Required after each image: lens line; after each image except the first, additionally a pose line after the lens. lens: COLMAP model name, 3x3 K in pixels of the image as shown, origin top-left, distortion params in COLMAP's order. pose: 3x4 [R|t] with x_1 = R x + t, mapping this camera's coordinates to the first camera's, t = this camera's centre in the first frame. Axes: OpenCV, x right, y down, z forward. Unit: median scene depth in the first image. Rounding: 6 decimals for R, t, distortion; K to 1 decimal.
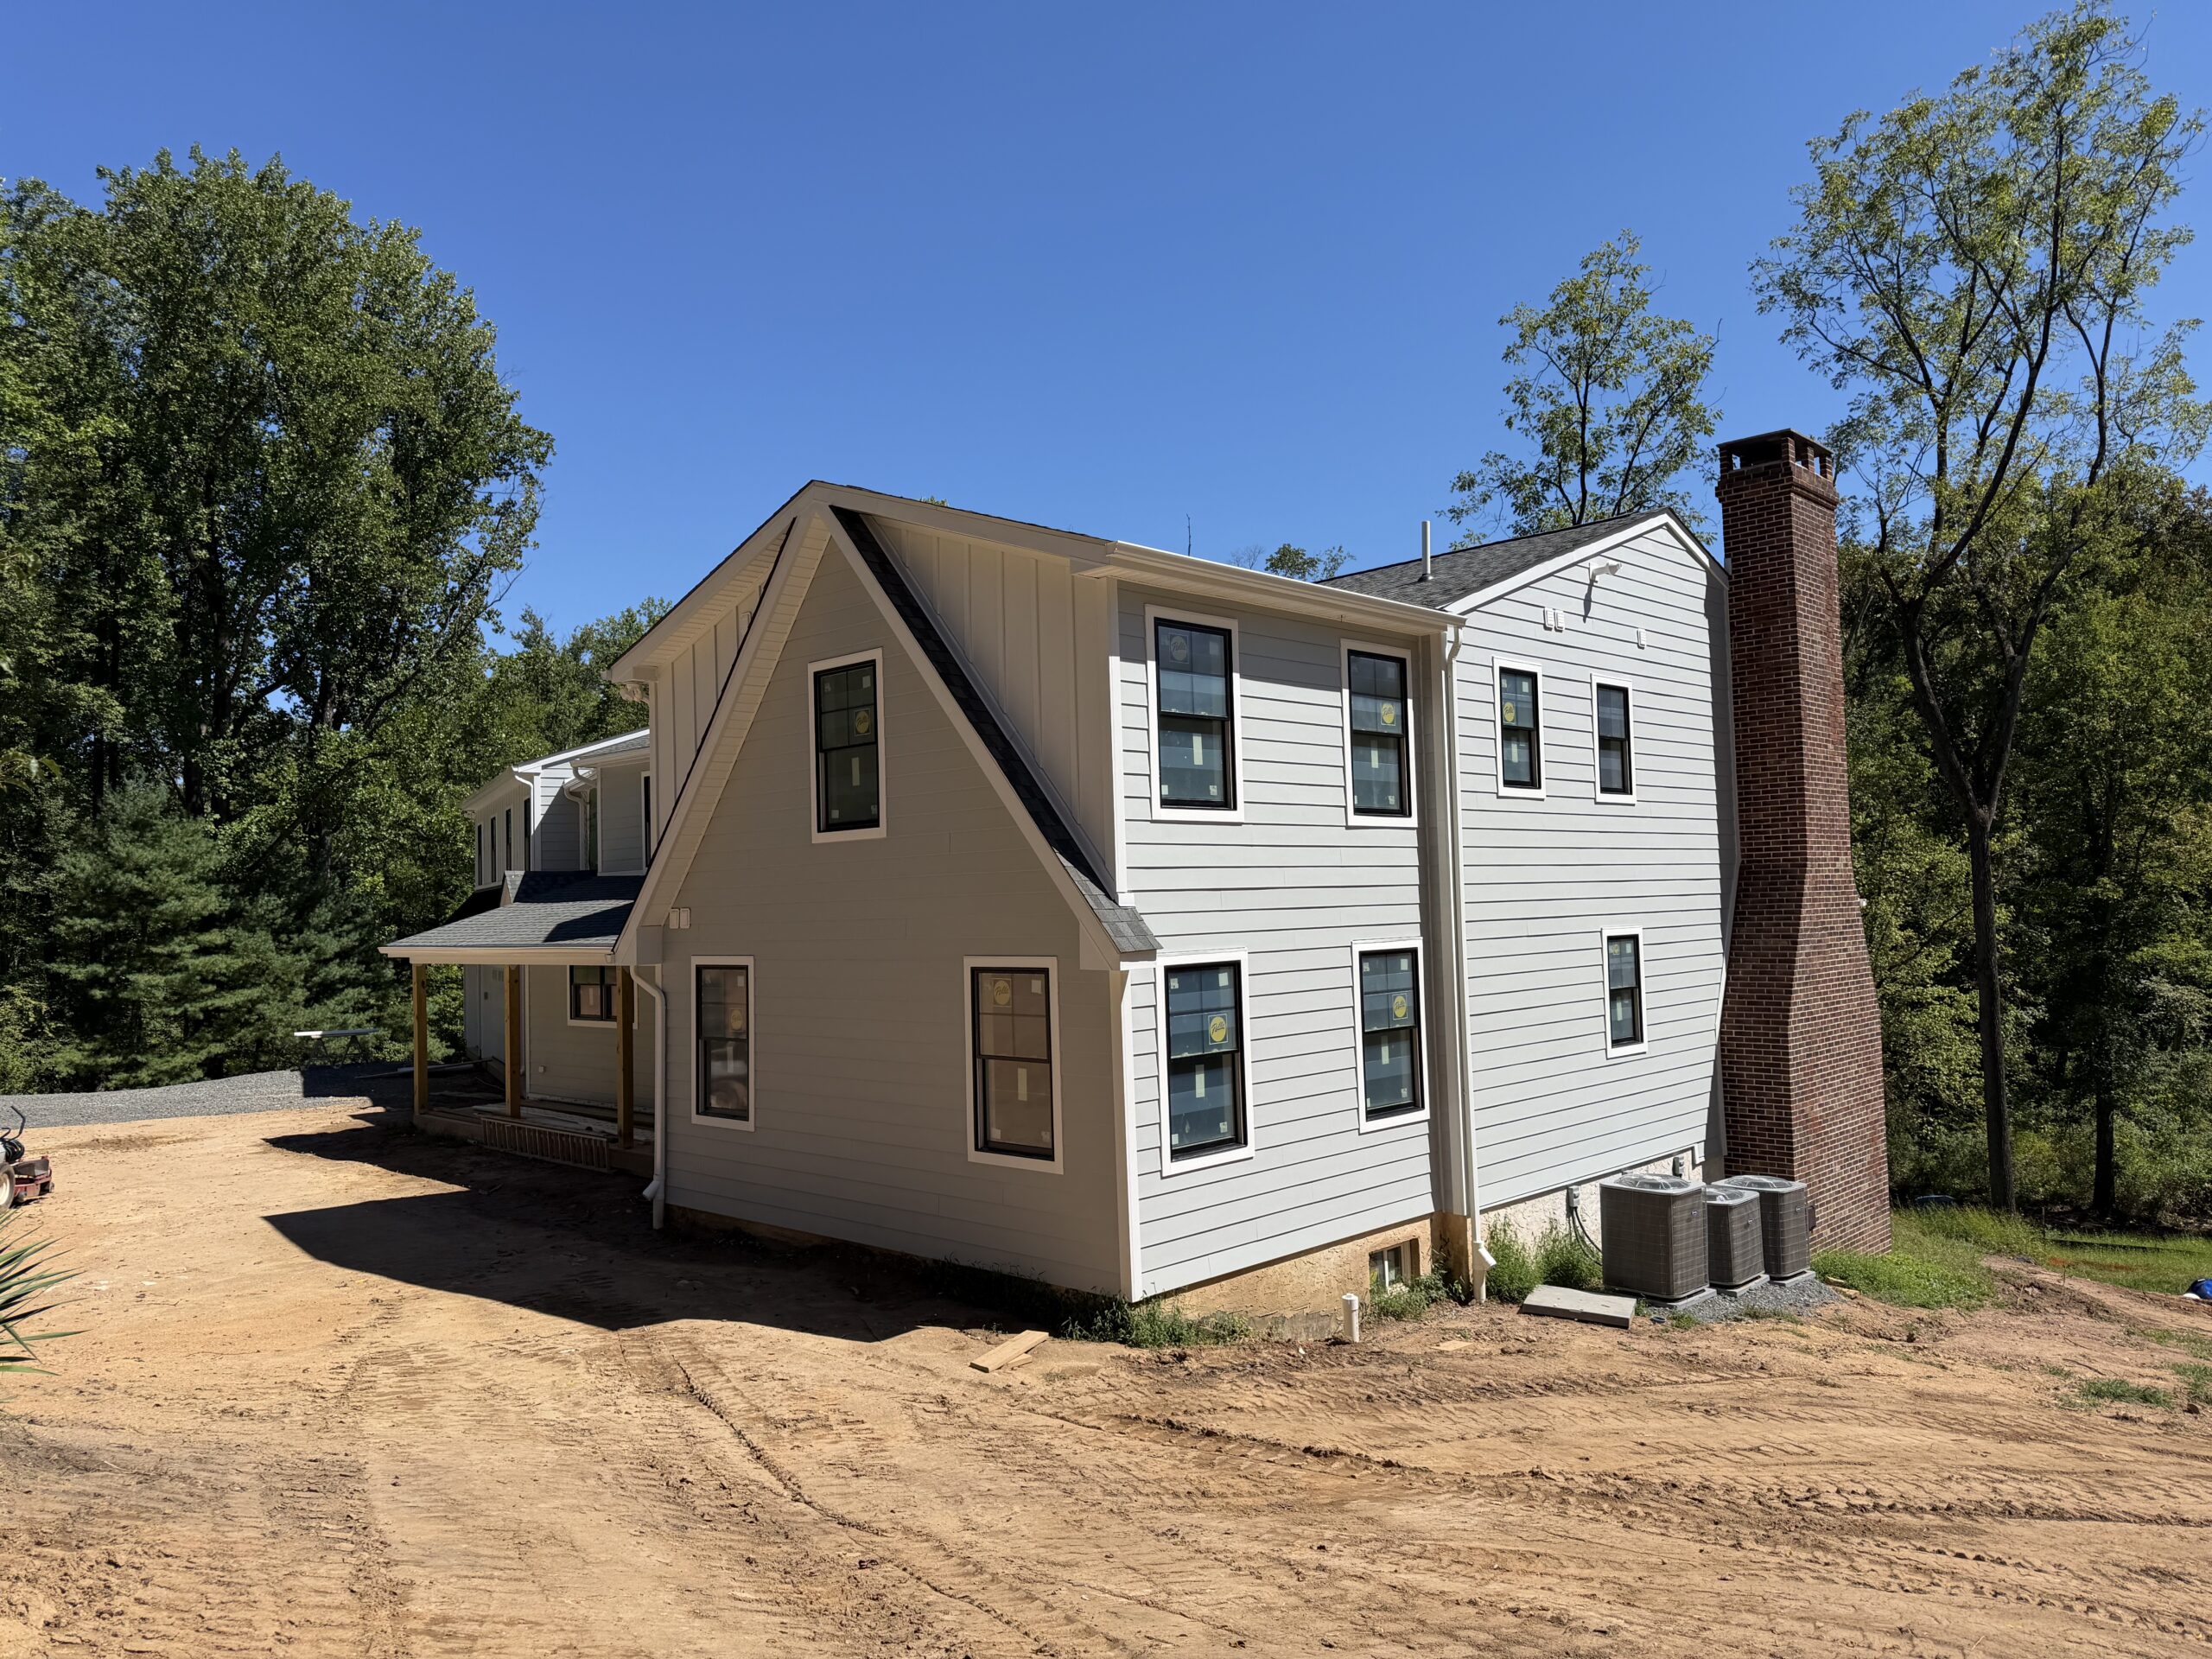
lens RADIAL K [[1538.8, 0, 1110.1], [0, 1538.8, 835.5], [0, 0, 1]] dist [0.062617, -0.068519]
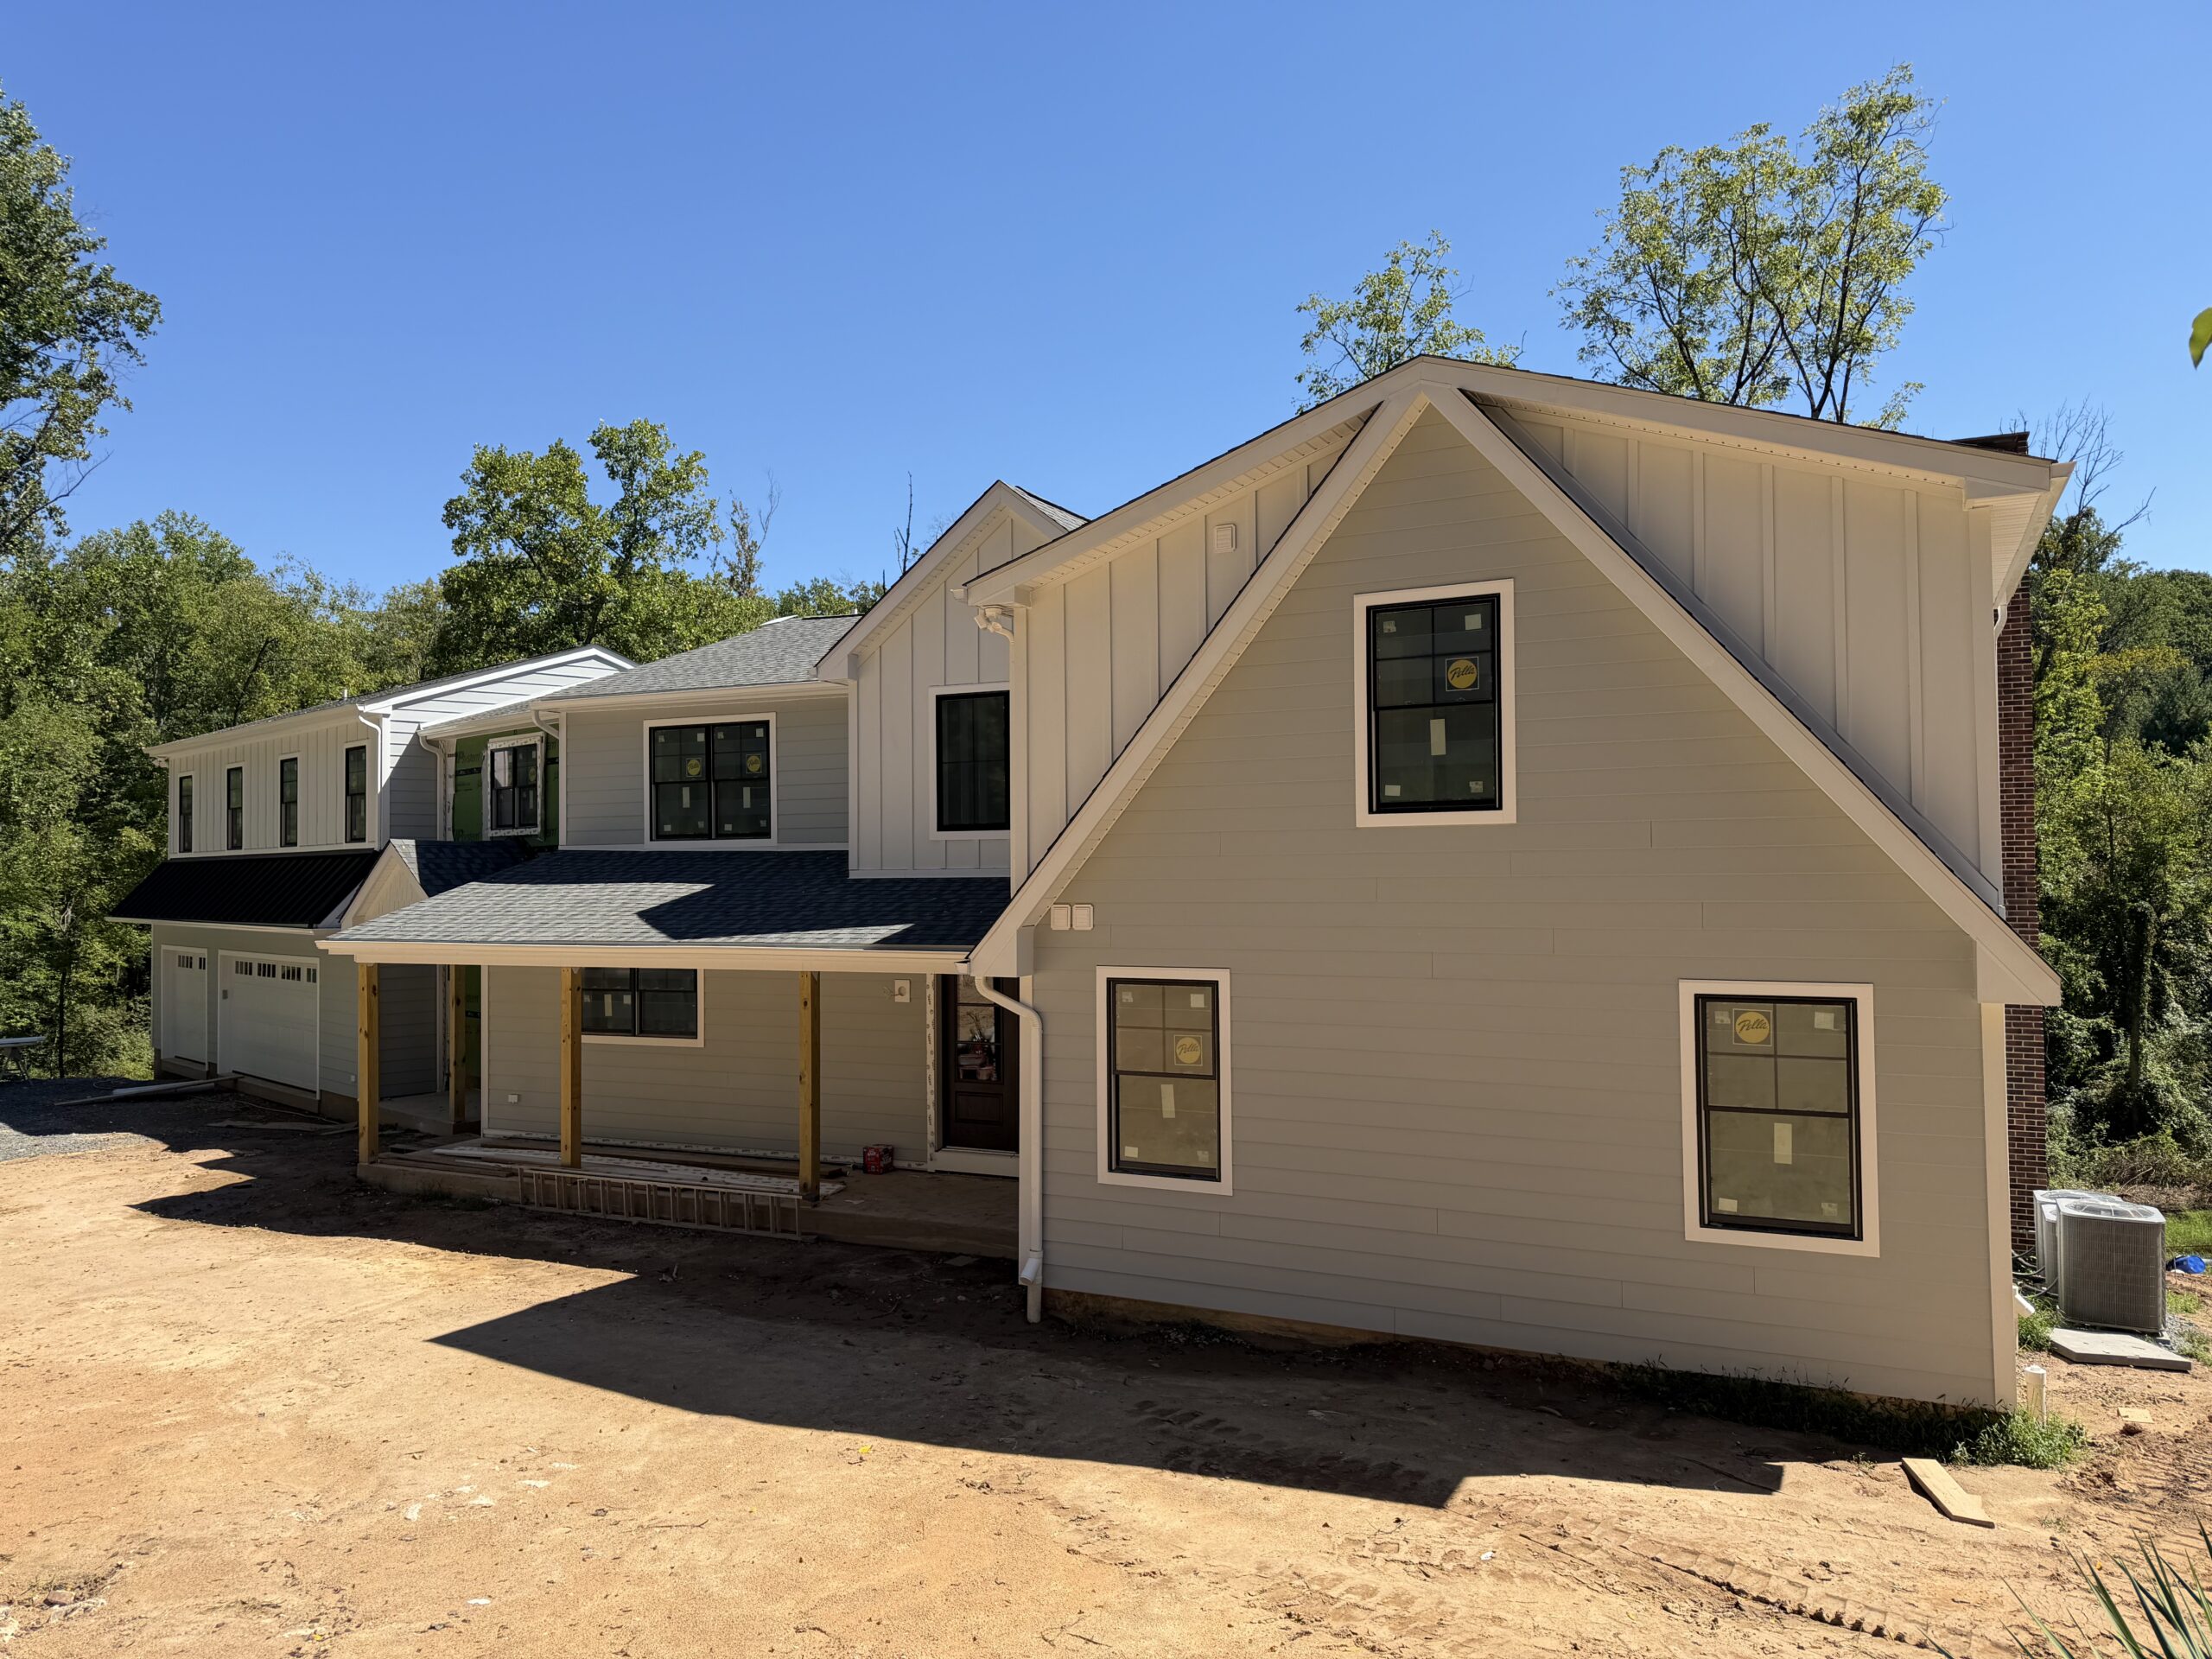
lens RADIAL K [[1538.8, 0, 1110.1], [0, 1538.8, 835.5], [0, 0, 1]] dist [0.062617, -0.068519]
pose [[0.952995, 0.026164, 0.301855, -0.484815], [-0.030138, 0.999509, 0.008514, 0.005972], [-0.301484, -0.017211, 0.953316, 0.261310]]
